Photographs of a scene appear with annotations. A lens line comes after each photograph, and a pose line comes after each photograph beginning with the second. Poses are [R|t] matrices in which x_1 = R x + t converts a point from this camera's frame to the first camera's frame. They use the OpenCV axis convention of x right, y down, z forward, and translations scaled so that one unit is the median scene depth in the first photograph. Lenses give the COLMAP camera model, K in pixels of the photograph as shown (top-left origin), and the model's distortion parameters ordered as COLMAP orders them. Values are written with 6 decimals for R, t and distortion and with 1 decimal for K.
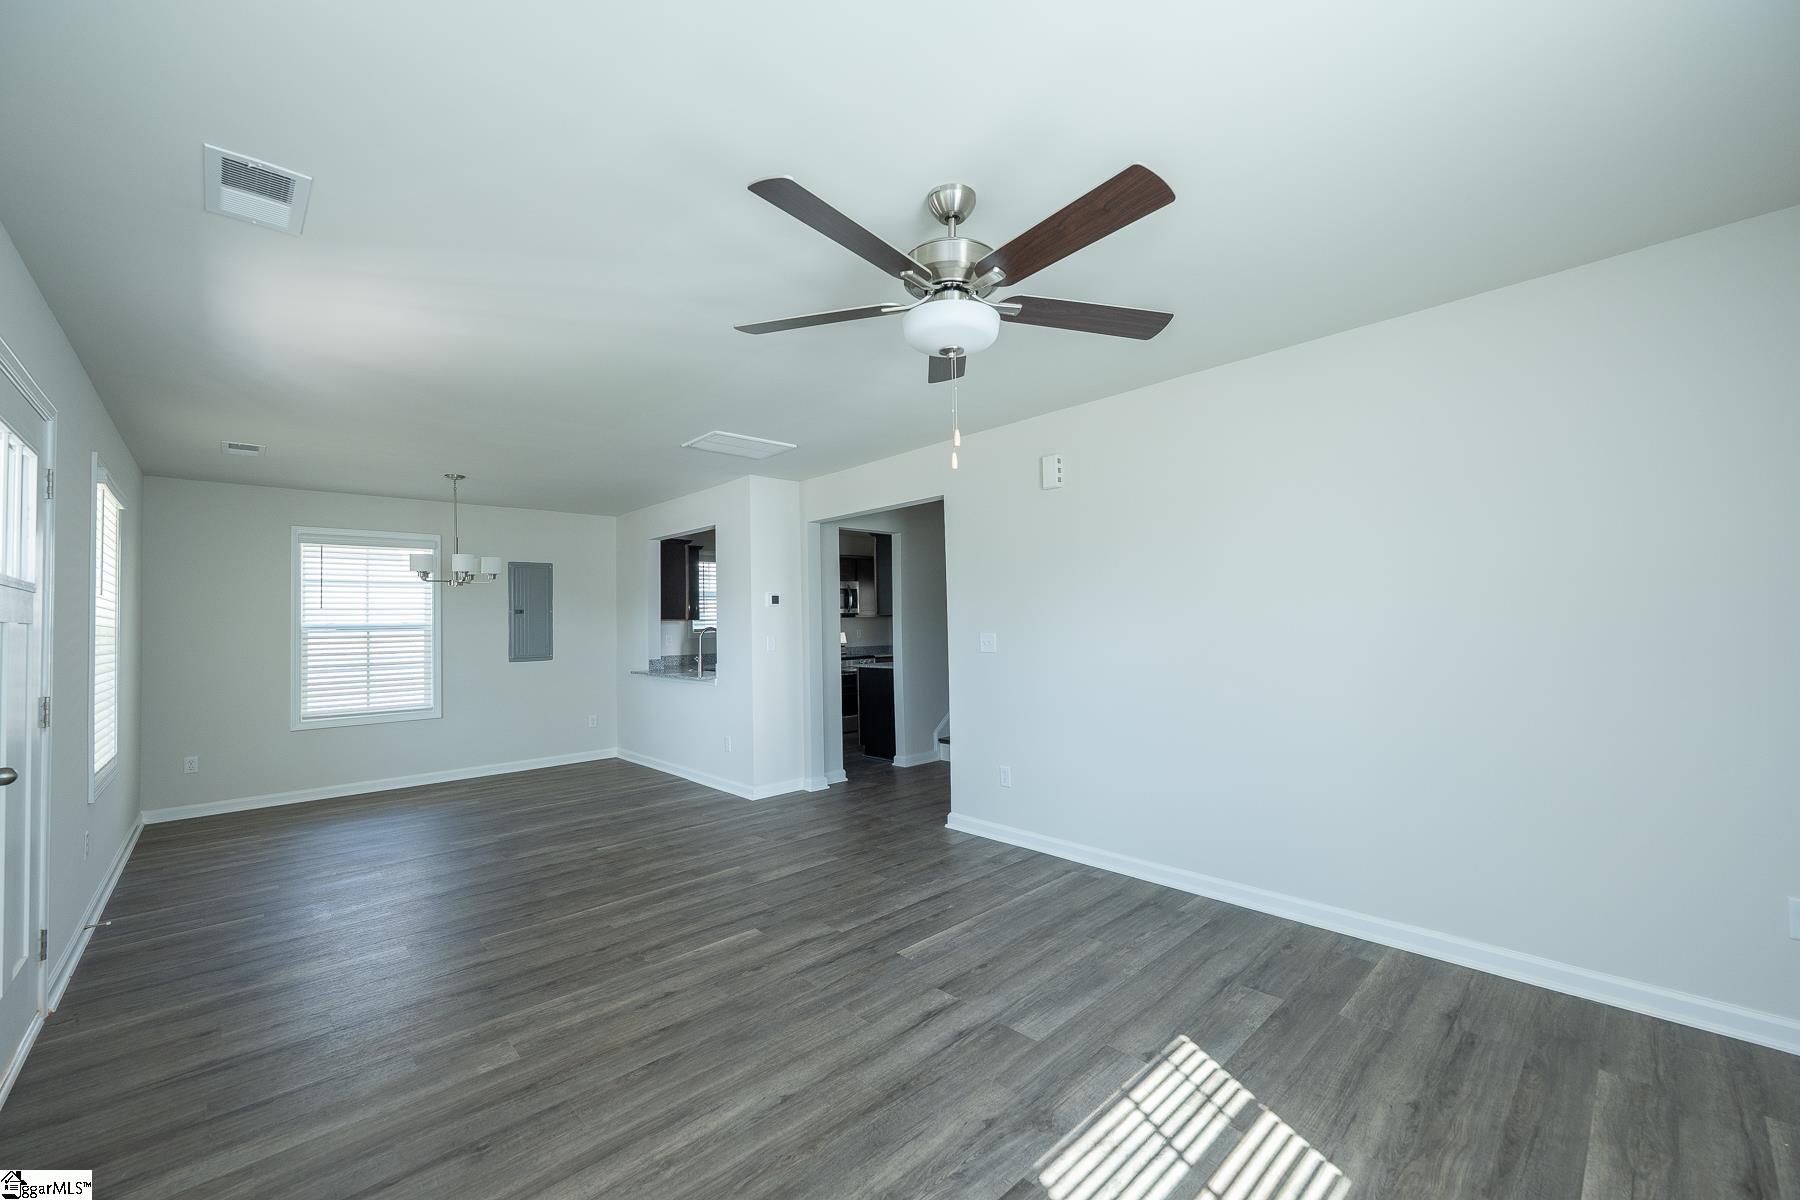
lens RADIAL K [[718.5, 0, 896.2], [0, 718.5, 600.1], [0, 0, 1]] dist [-0.000040, 0.000198]
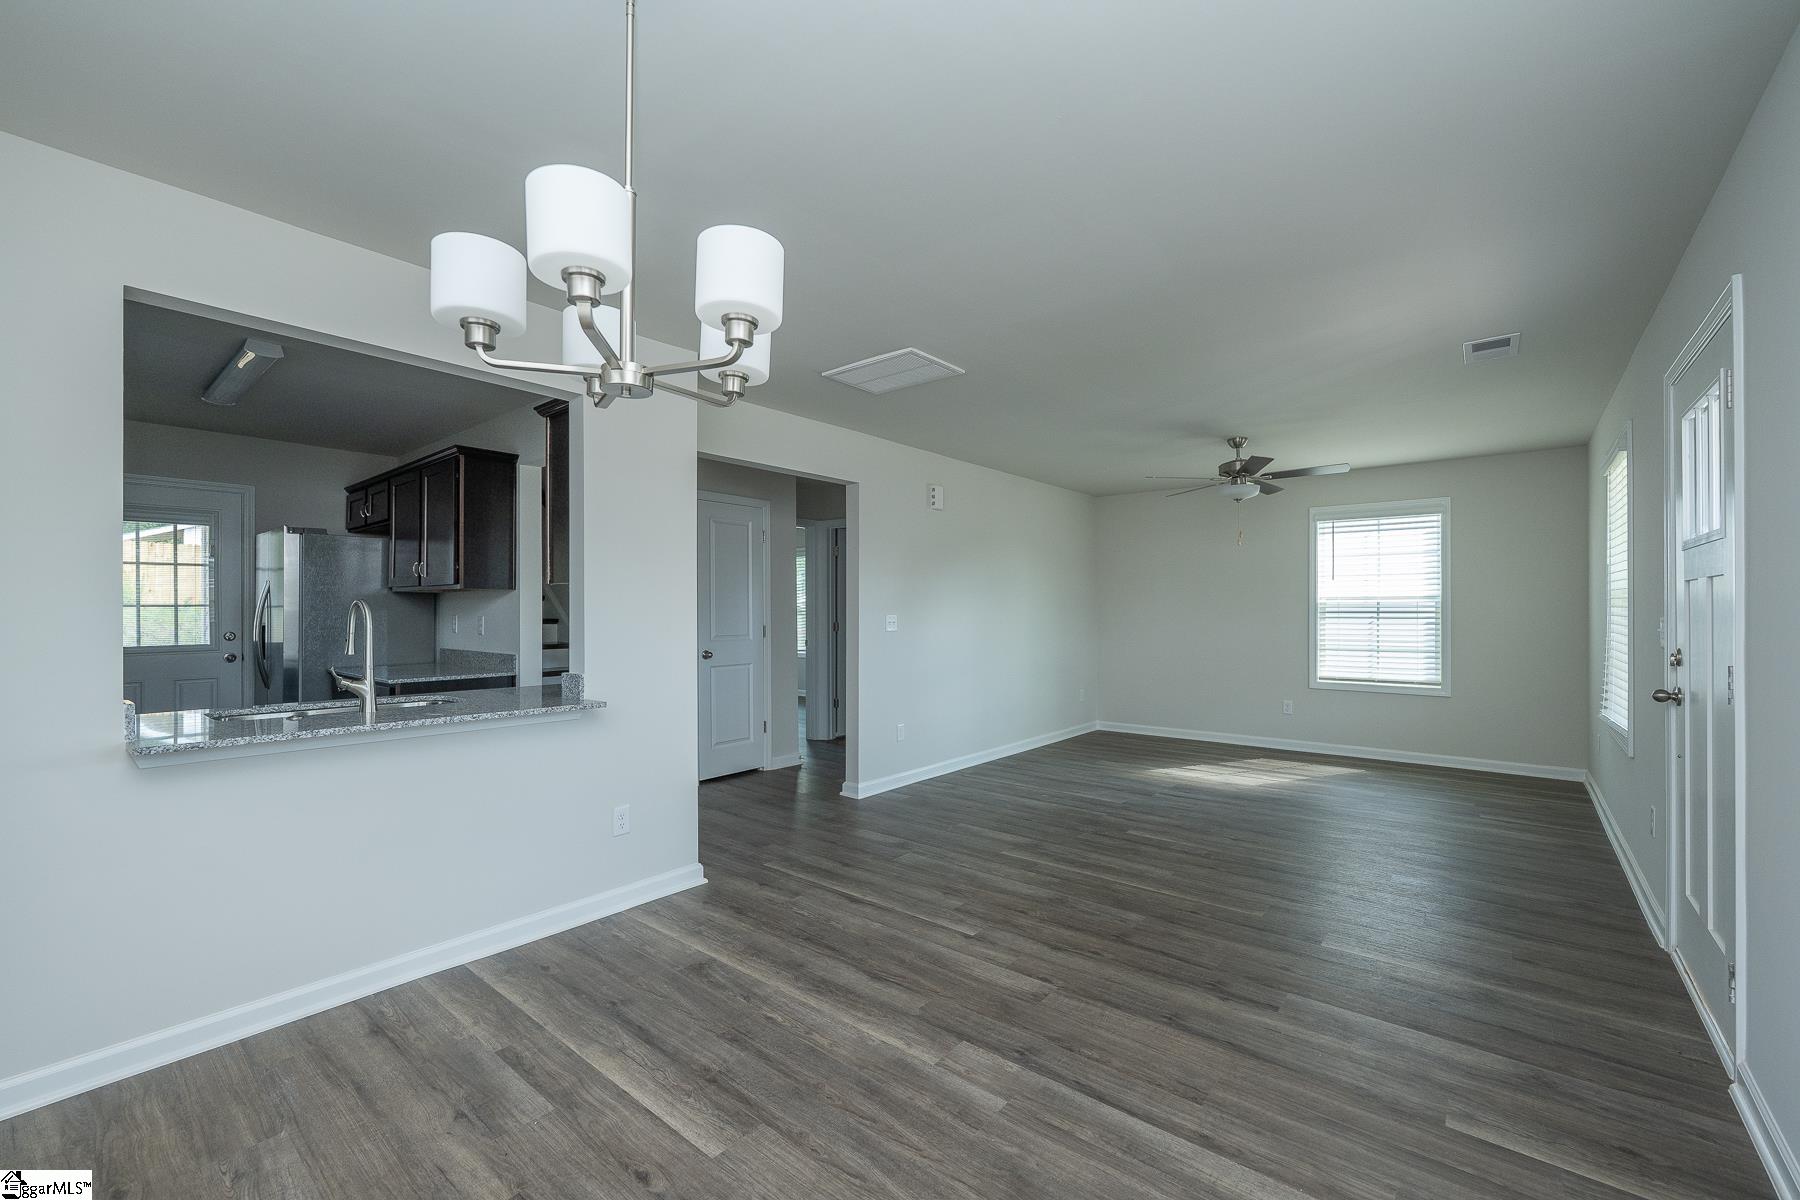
lens RADIAL K [[731.3, 0, 893.8], [0, 731.3, 599.4], [0, 0, 1]] dist [0.001987, 0.000316]
pose [[-0.127734, 0.033876, 0.991230, -1.476385], [-0.028120, 0.998891, -0.037762, 0.089370], [-0.991410, -0.032697, -0.126640, 1.590143]]
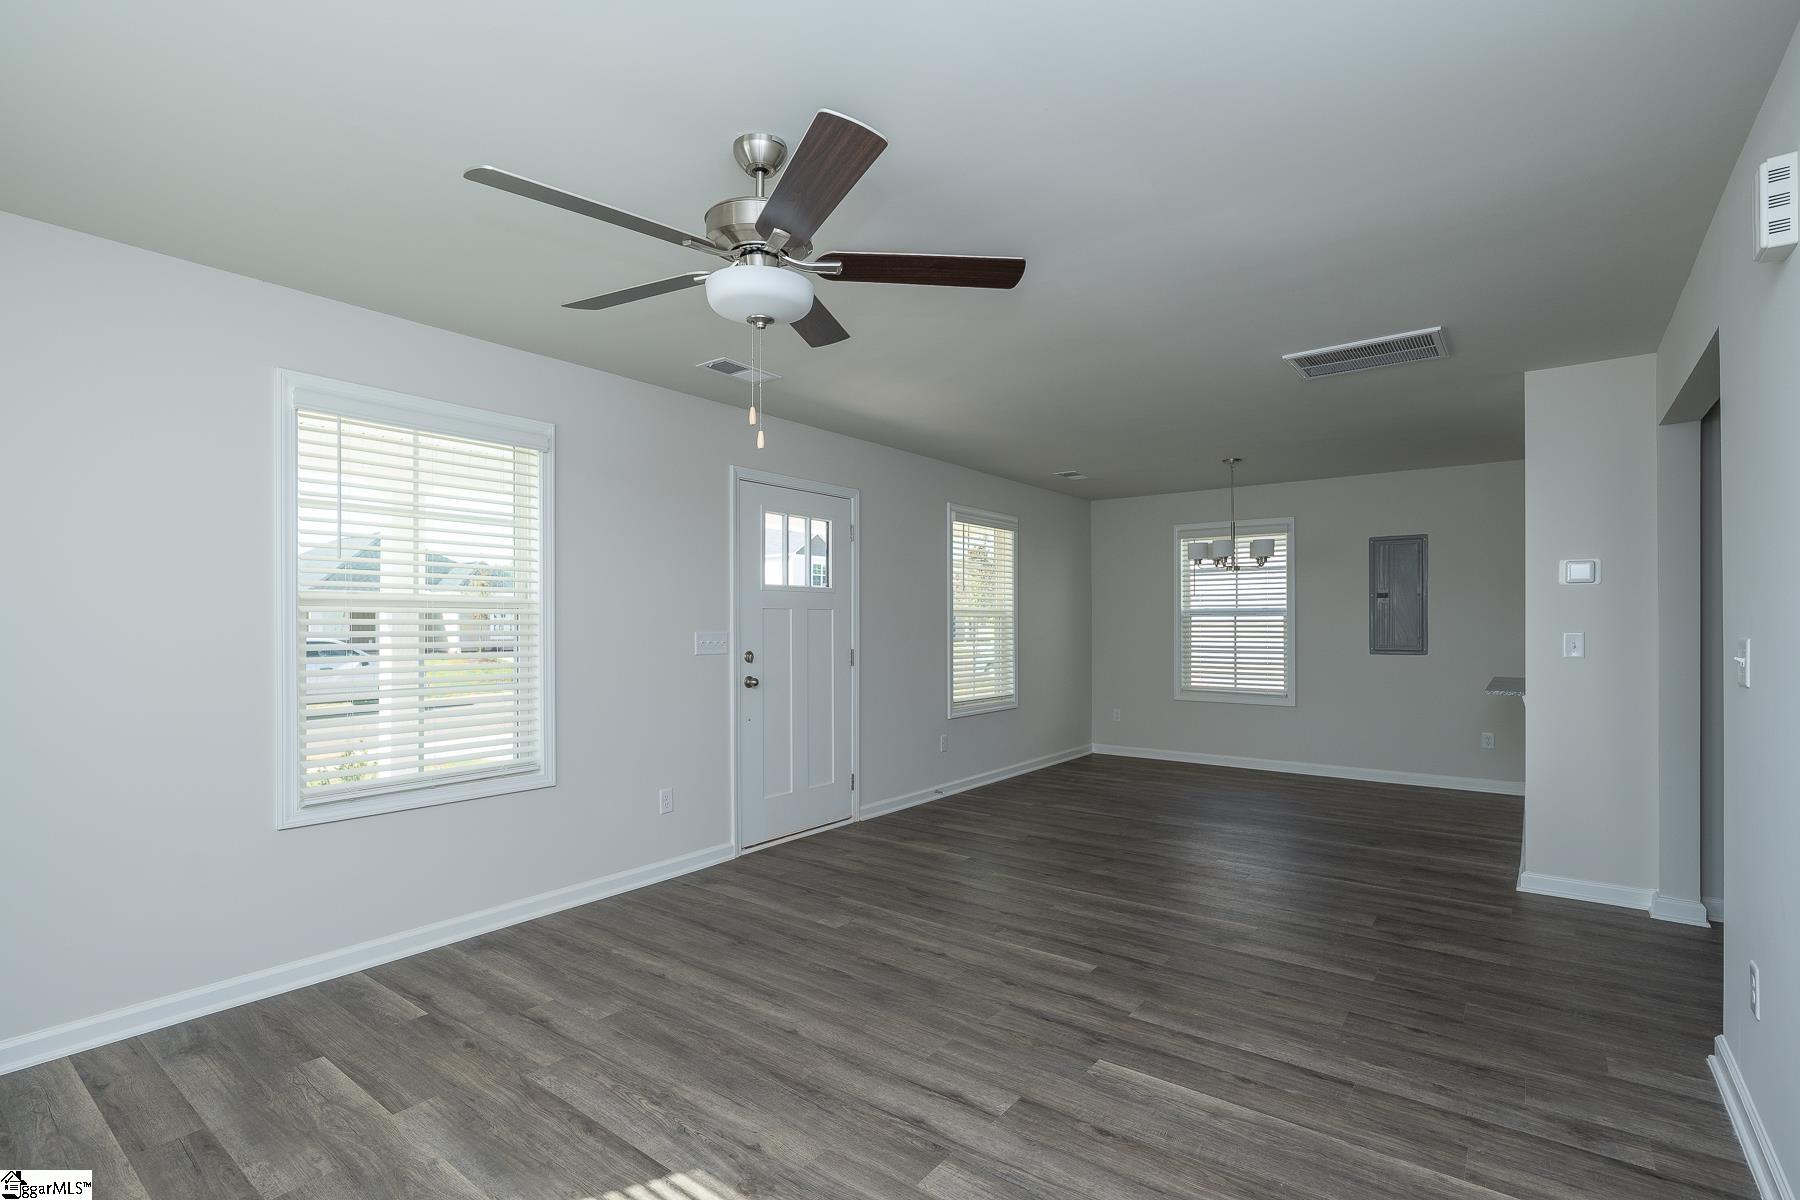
lens RADIAL K [[819.1, 0, 899.9], [0, 819.1, 611.9], [0, 0, 1]] dist [0.002567, 0.000186]
pose [[0.165082, 0.004560, -0.986269, 0.714839], [0.032710, 0.999414, 0.010096, 0.018751], [0.985737, -0.033928, 0.164836, 0.615054]]
